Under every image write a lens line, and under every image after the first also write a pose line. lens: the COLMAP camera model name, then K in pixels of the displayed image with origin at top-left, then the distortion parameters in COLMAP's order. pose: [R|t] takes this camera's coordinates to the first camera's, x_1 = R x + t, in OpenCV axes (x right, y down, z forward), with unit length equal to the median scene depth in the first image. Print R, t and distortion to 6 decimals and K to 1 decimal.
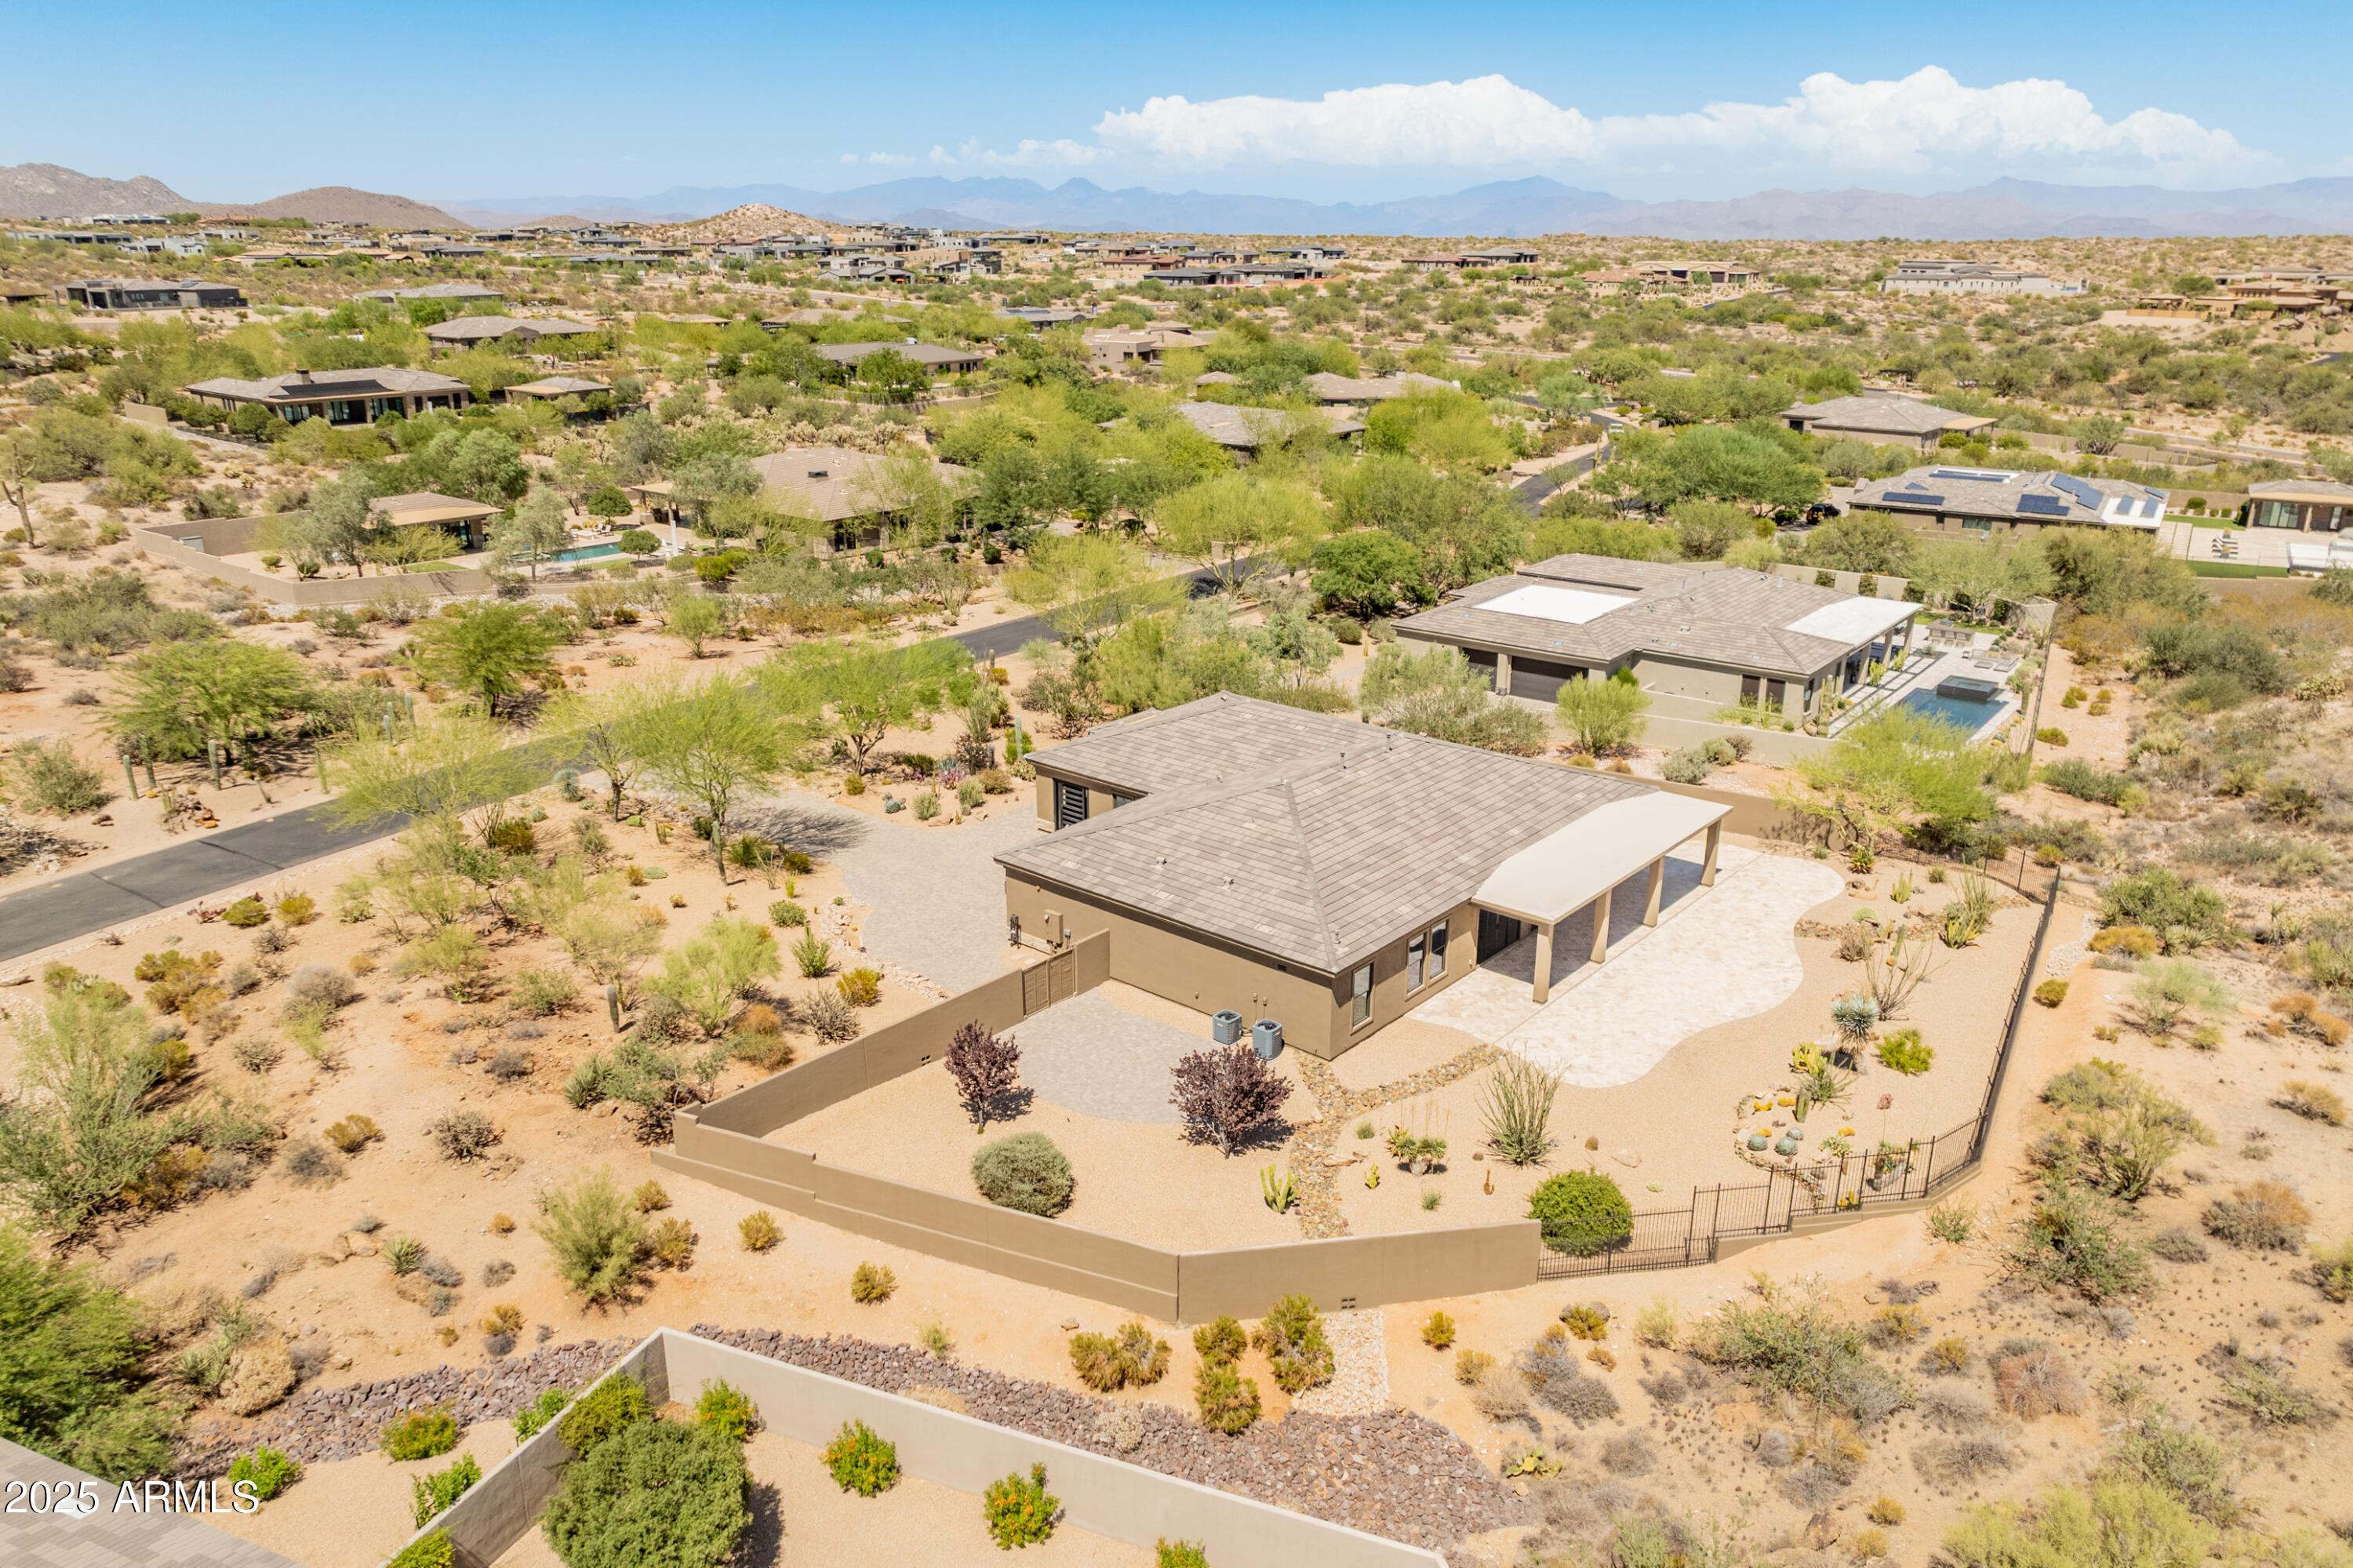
lens RADIAL K [[1635.0, 0, 1176.5], [0, 1635.0, 784.0], [0, 0, 1]] dist [-0.010672, 0.007855]
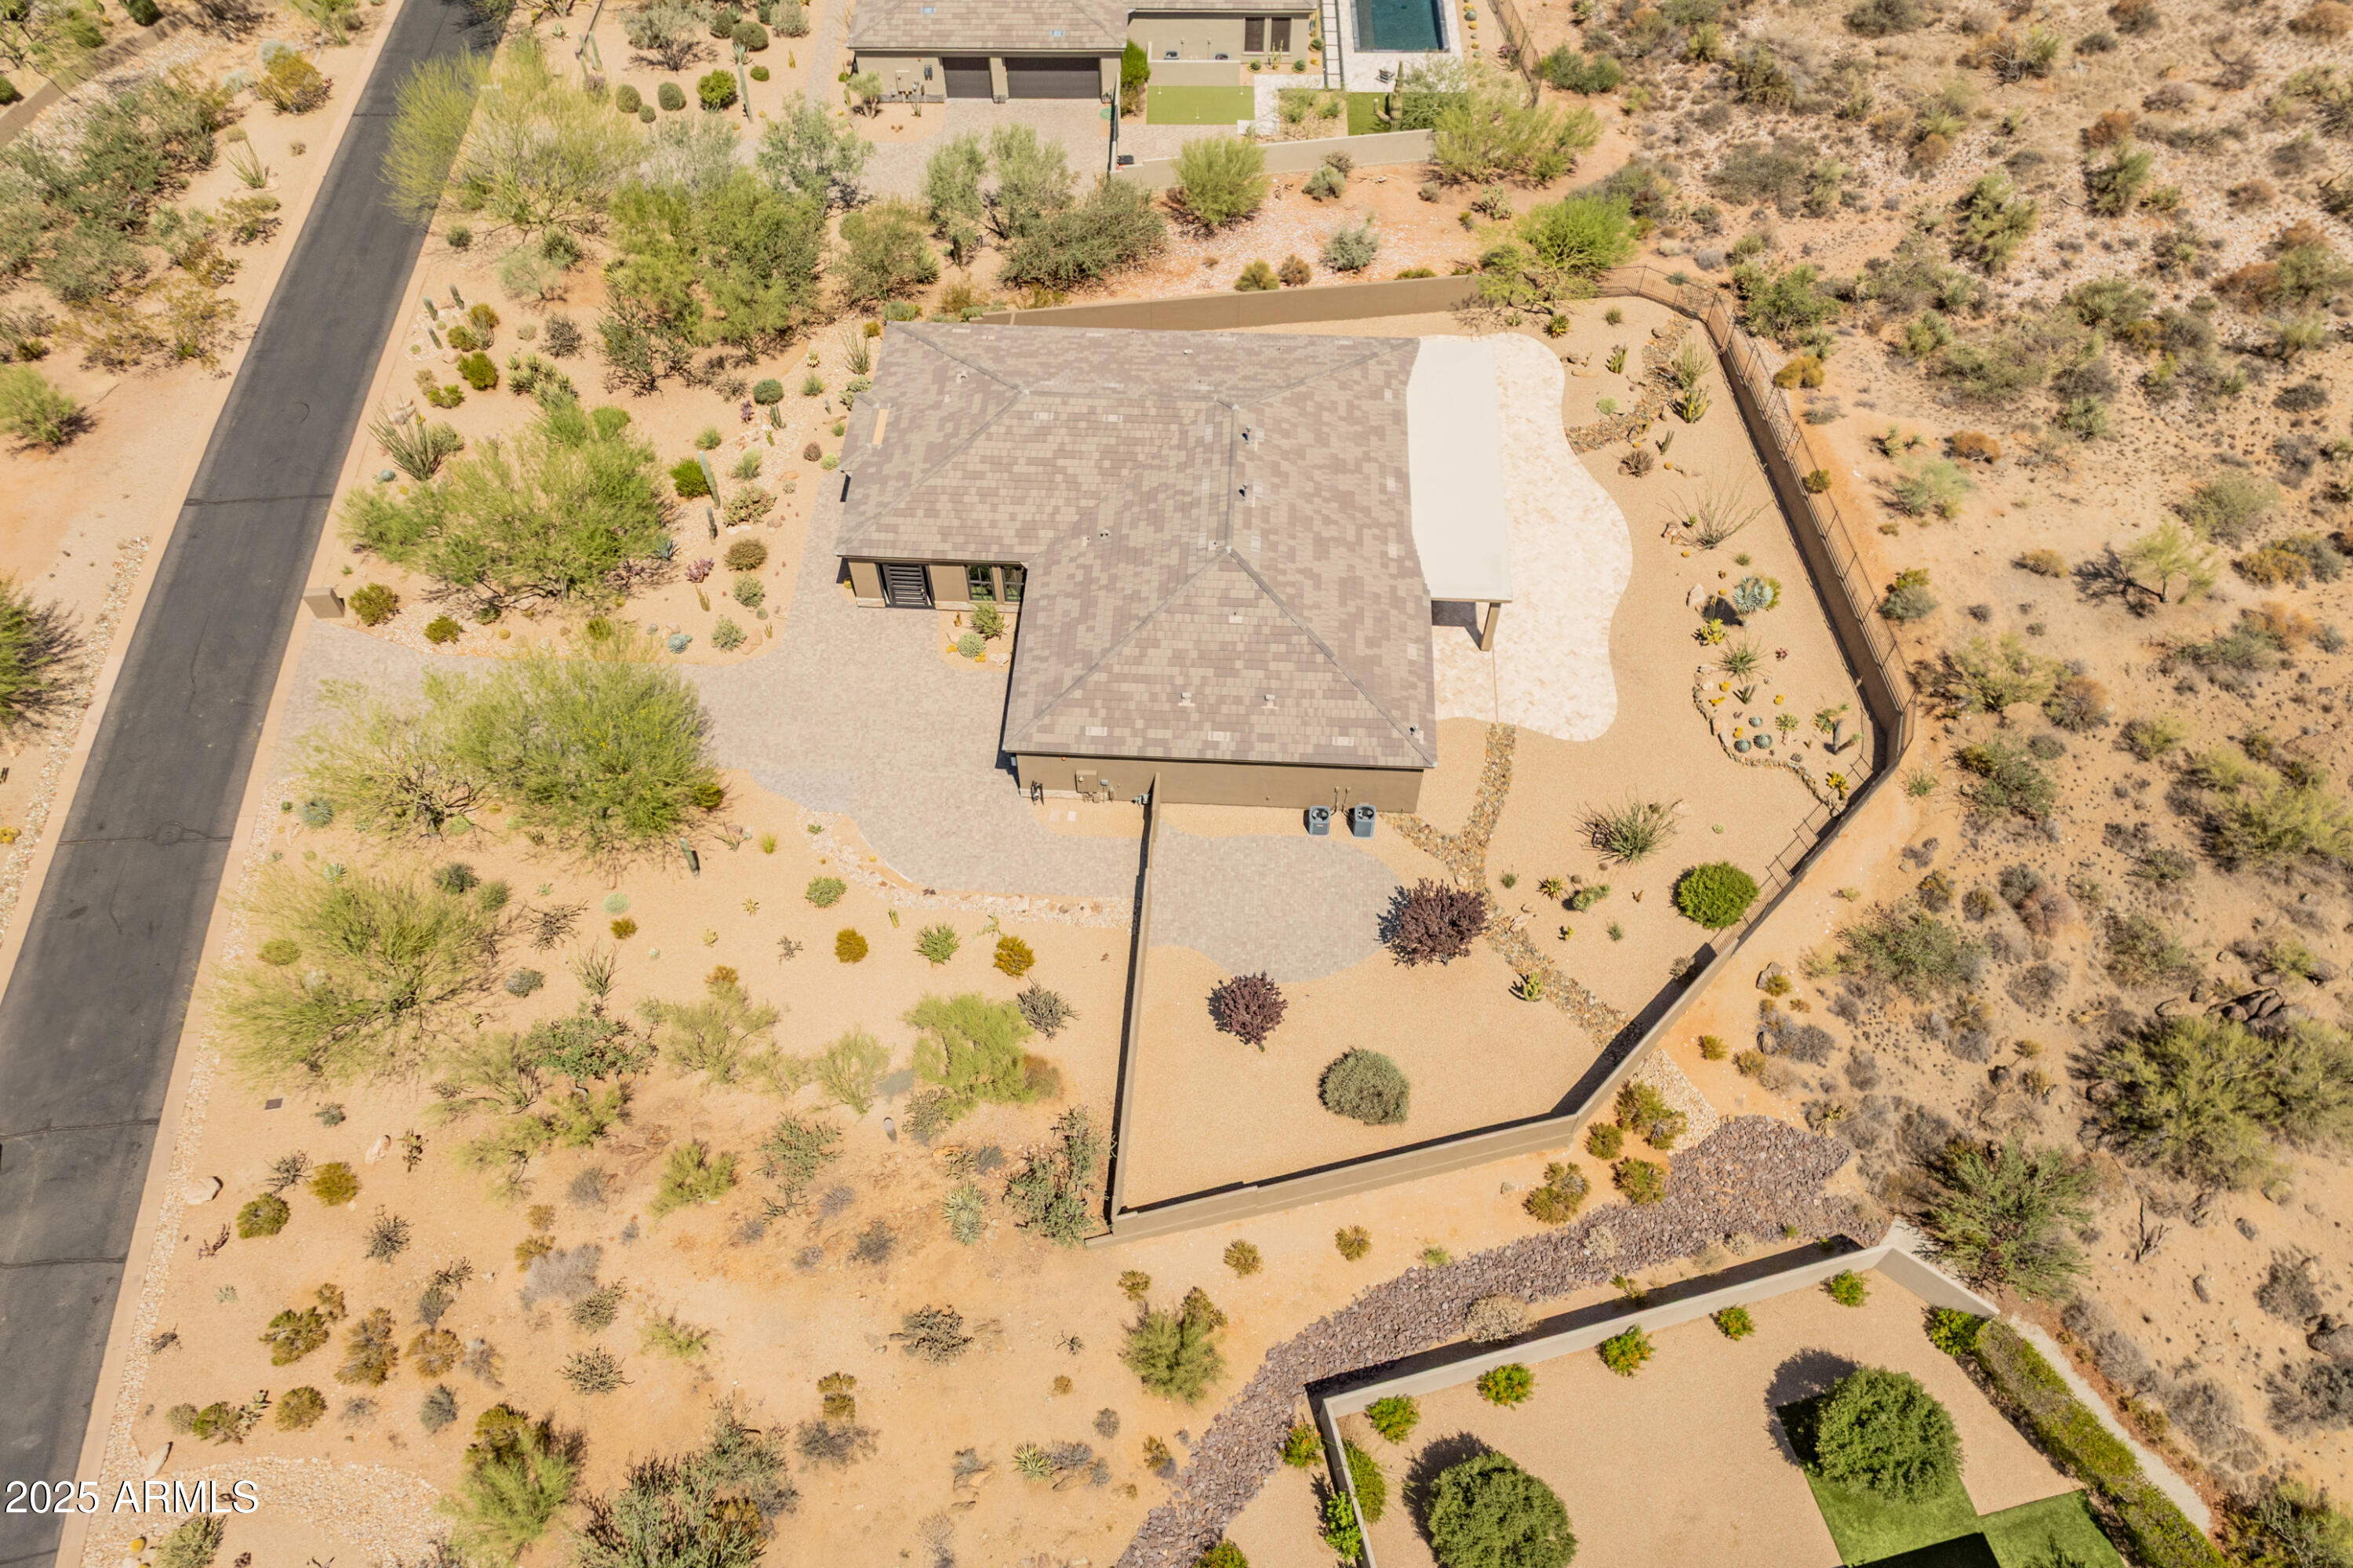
lens RADIAL K [[1661.1, 0, 1166.0], [0, 1661.1, 864.4], [0, 0, 1]] dist [-0.008117, 0.000602]
pose [[0.797504, -0.503996, 0.331625, -0.254891], [0.199596, 0.739127, 0.643314, -0.332759], [-0.569340, -0.446854, 0.690053, 0.149339]]
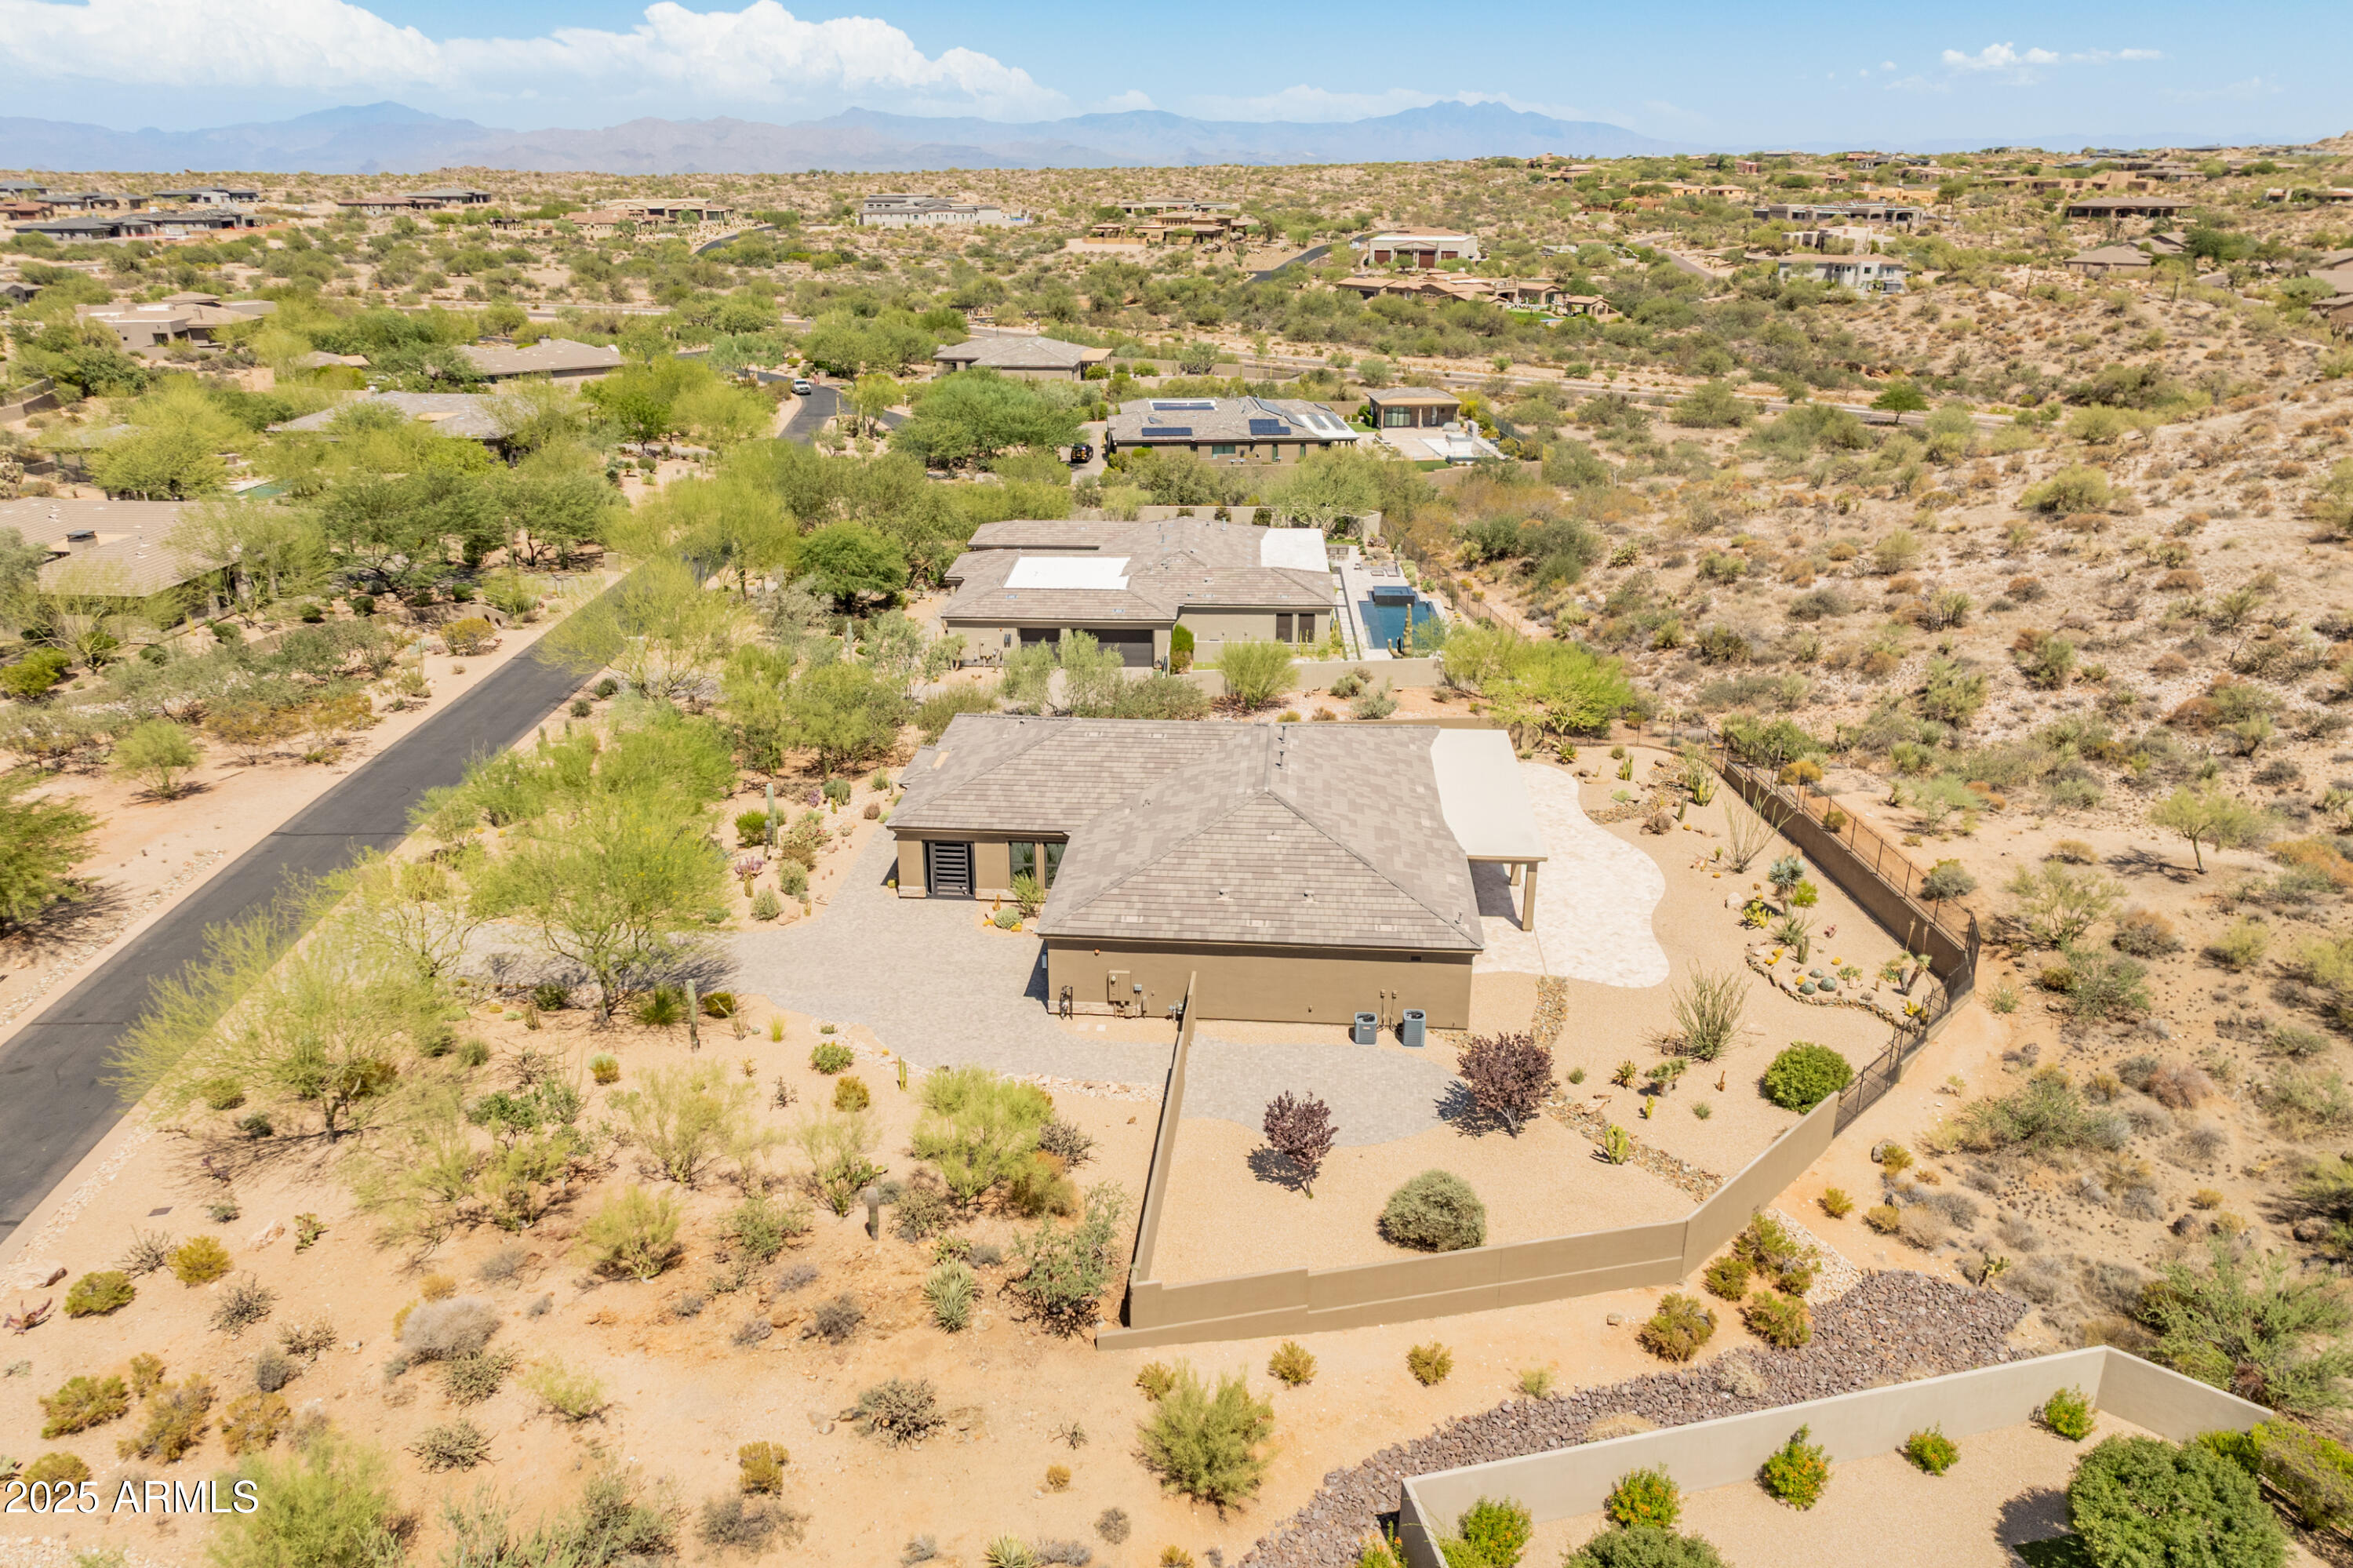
lens RADIAL K [[1635.0, 0, 1176.5], [0, 1635.0, 784.0], [0, 0, 1]] dist [-0.010672, 0.007855]
pose [[0.811728, -0.209662, 0.545104, -0.346740], [0.188523, 0.977442, 0.095217, -0.072890], [-0.552771, 0.025475, 0.832944, 0.108683]]
